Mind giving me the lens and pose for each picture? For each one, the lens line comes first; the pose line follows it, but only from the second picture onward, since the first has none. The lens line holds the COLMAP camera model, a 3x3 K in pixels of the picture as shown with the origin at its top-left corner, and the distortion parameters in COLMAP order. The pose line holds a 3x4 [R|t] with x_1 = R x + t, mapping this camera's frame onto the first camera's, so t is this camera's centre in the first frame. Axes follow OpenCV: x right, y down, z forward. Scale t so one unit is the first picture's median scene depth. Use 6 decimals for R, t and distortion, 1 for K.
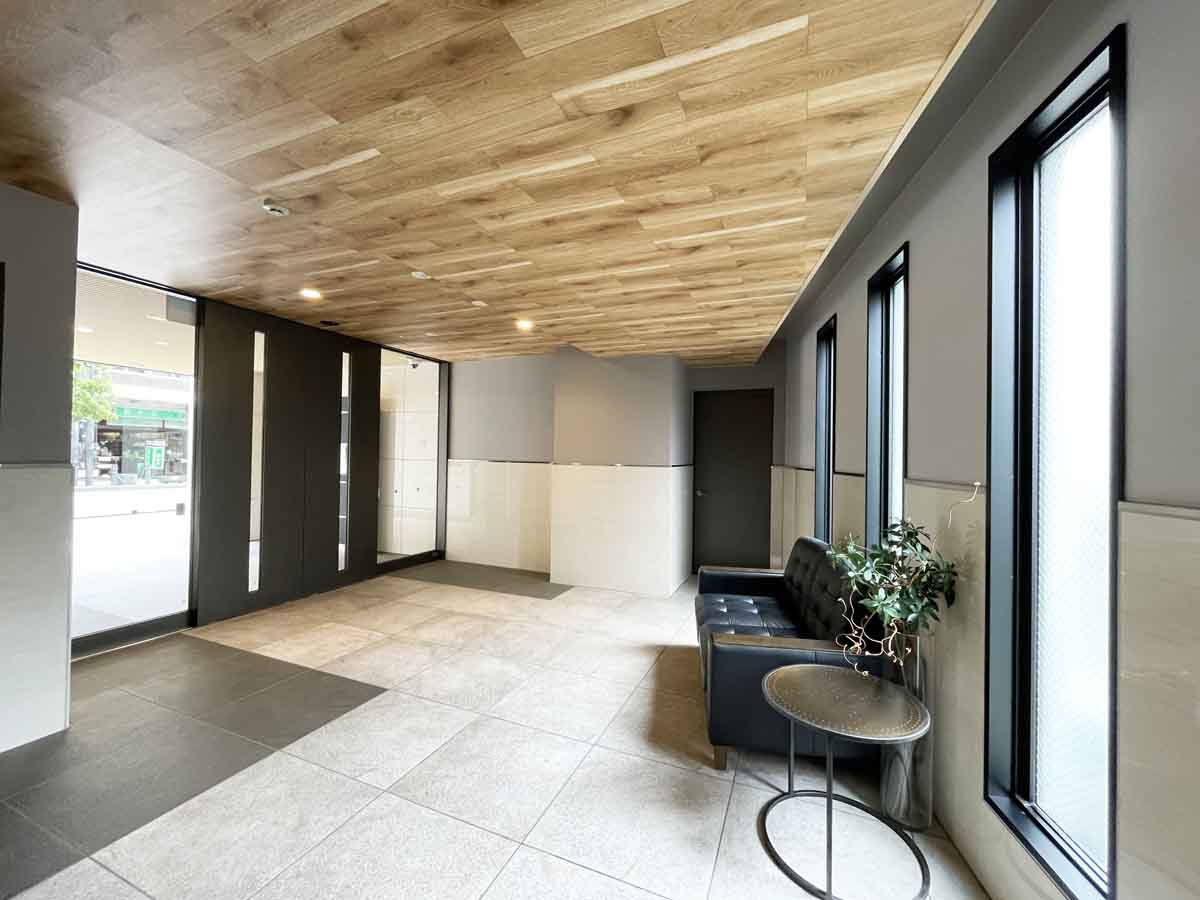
lens RADIAL K [[486.6, 0, 600.0], [0, 486.6, 455.9], [0, 0, 1]] dist [0.003745, 0.000581]
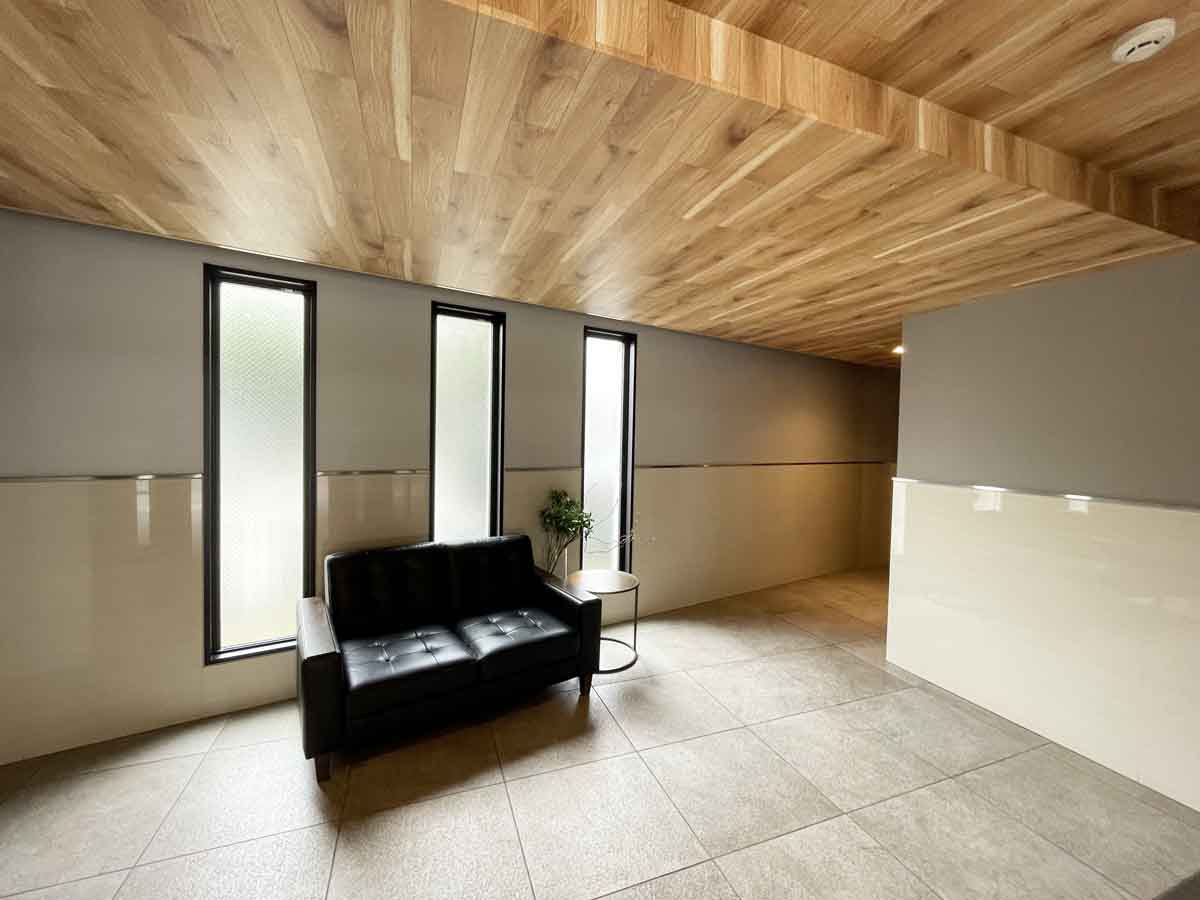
lens RADIAL K [[486.6, 0, 602.0], [0, 486.6, 446.9], [0, 0, 1]] dist [0.003745, 0.000581]
pose [[-0.691240, -0.049174, 0.720951, -0.723087], [-0.044447, 0.998686, 0.025502, -0.075600], [-0.721257, -0.014416, -0.692517, 1.915466]]
